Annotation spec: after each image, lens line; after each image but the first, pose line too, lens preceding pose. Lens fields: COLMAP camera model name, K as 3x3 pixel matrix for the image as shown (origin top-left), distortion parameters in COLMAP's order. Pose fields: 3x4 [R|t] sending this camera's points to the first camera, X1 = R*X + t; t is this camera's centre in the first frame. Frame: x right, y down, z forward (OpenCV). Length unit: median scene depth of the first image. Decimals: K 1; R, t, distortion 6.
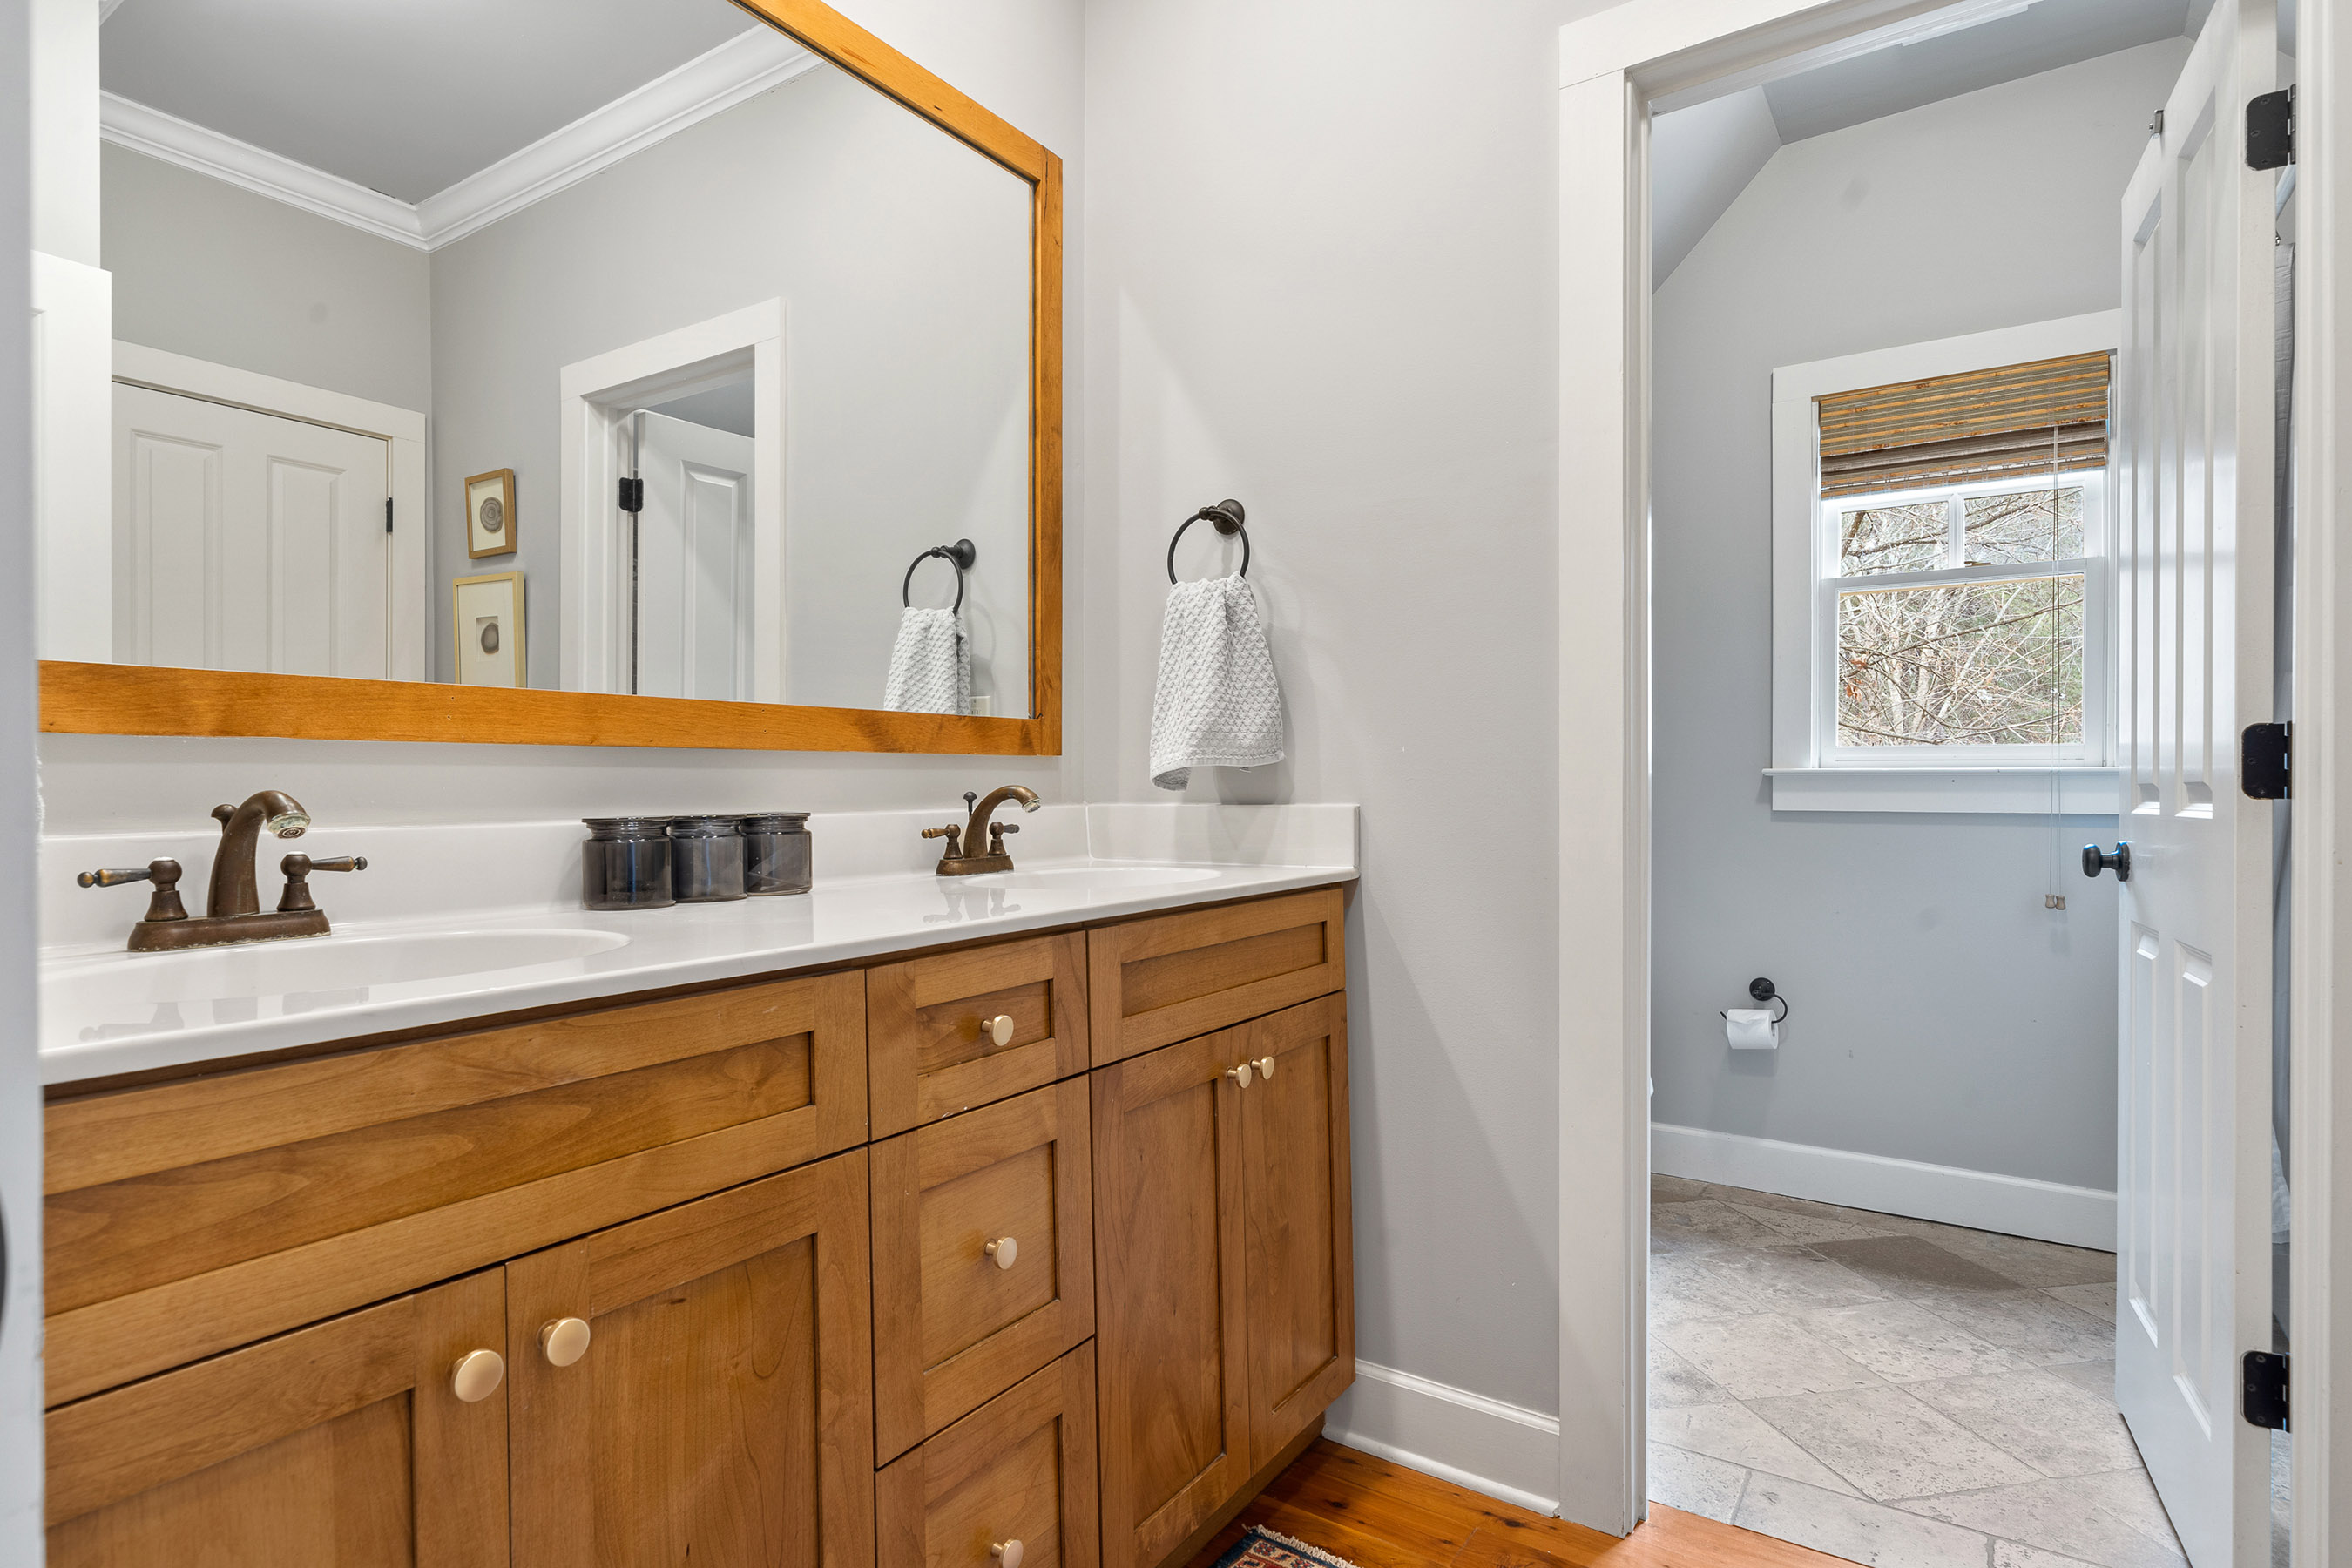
lens RADIAL K [[1227.8, 0, 1173.4], [0, 1227.8, 787.2], [0, 0, 1]] dist [-0.000296, 0.000576]
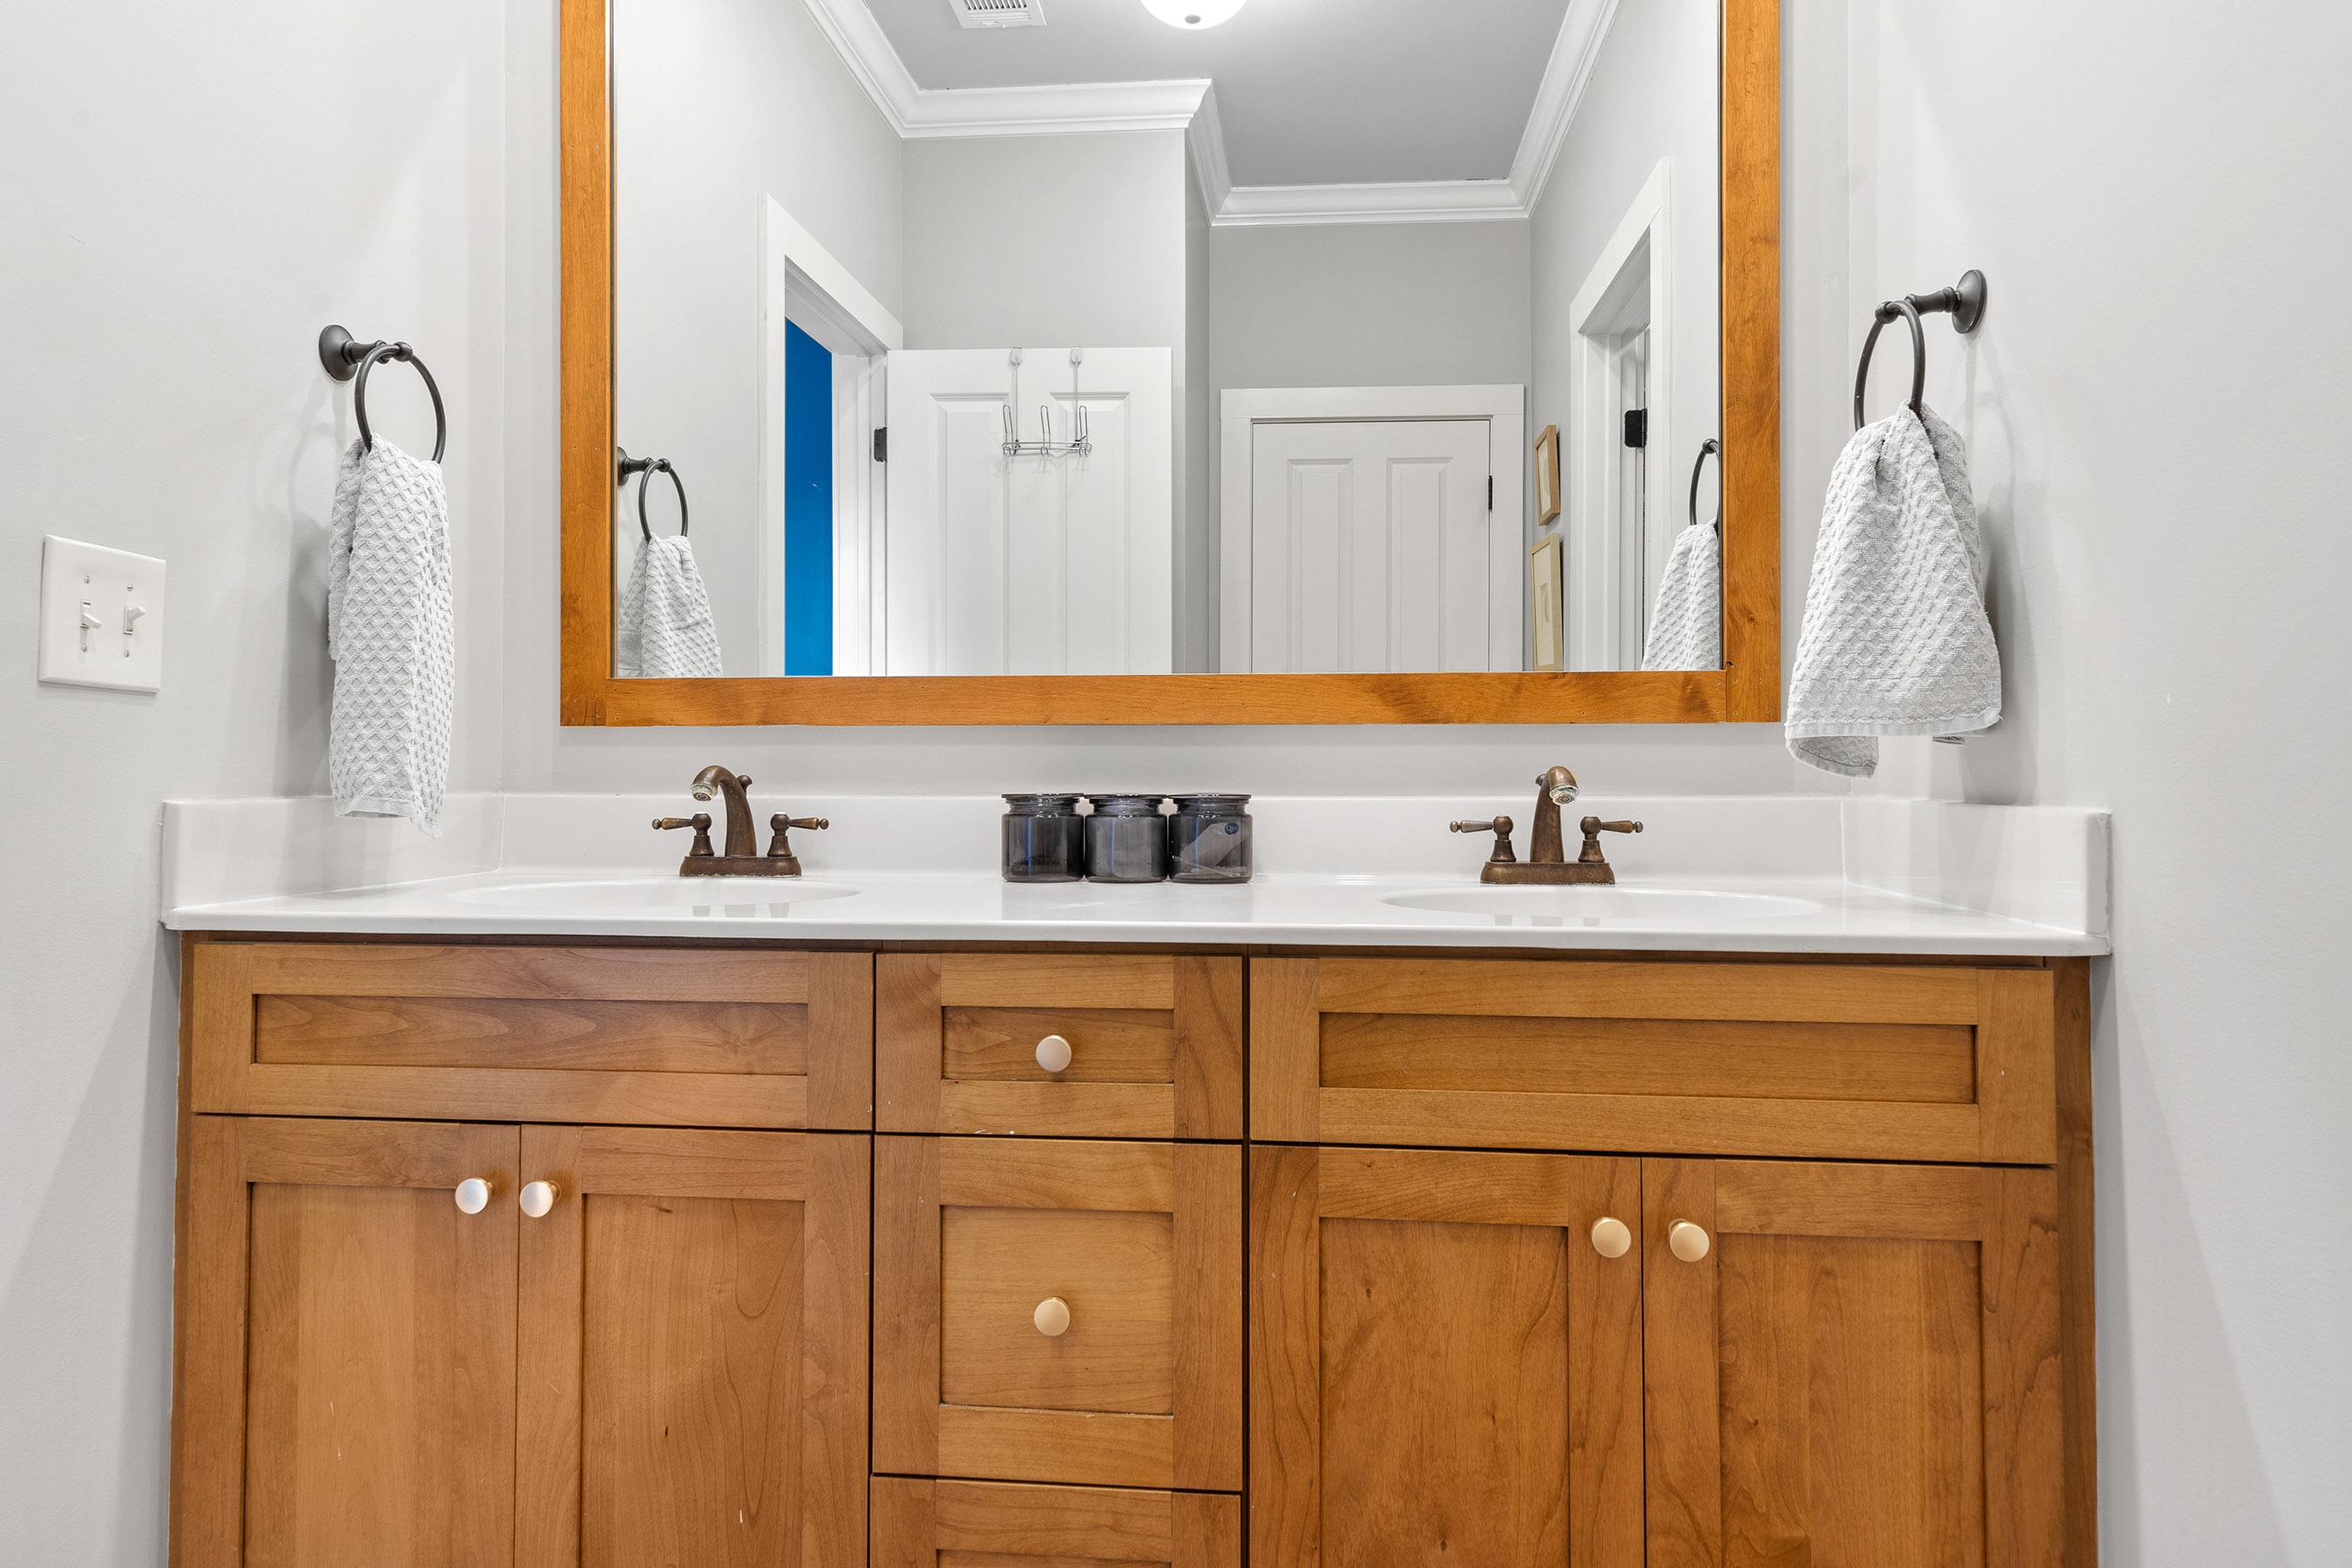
lens RADIAL K [[1434.6, 0, 1169.2], [0, 1434.6, 736.6], [0, 0, 1]] dist [0.002264, 0.001603]
pose [[0.464550, -0.008690, -0.885504, 0.701028], [-0.005661, 0.999902, -0.012783, -0.009261], [0.885529, 0.010951, 0.464455, 0.541262]]
